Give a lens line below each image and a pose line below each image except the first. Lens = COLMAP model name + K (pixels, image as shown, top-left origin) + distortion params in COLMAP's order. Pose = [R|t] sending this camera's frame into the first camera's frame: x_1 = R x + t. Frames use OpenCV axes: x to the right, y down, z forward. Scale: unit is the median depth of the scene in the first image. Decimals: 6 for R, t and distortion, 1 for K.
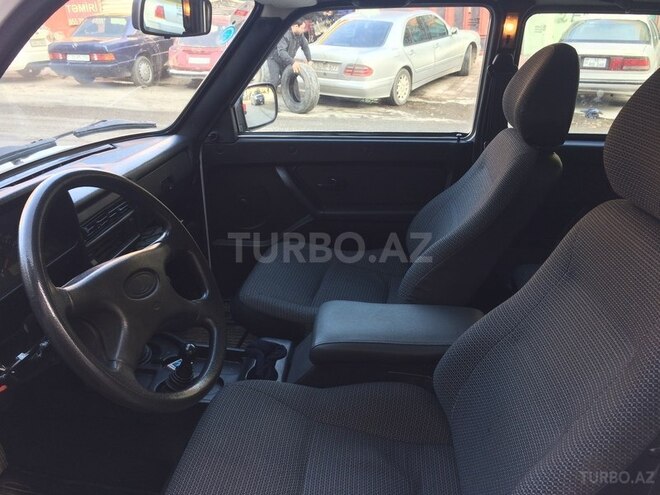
lens RADIAL K [[556.6, 0, 329.4], [0, 556.6, 248.4], [0, 0, 1]] dist [-0.057184, 0.299403]
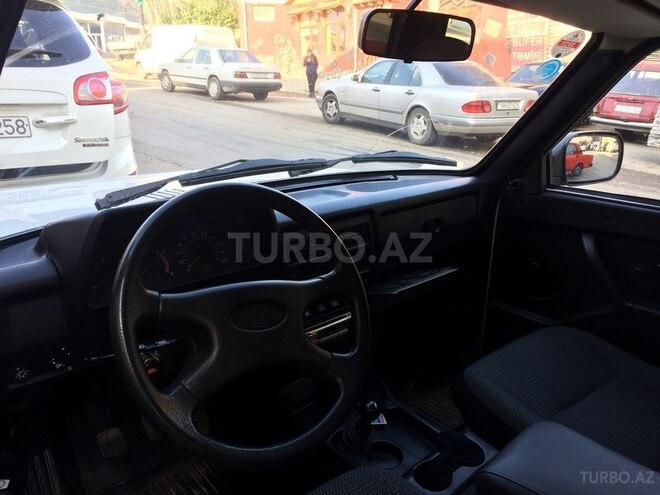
lens RADIAL K [[560.5, 0, 326.4], [0, 560.5, 248.6], [0, 0, 1]] dist [0.102710, -0.138715]
pose [[0.764971, 0.225345, -0.603356, 0.124920], [-0.270651, 0.962539, 0.016346, -0.040278], [0.584437, 0.150795, 0.797304, 0.137366]]
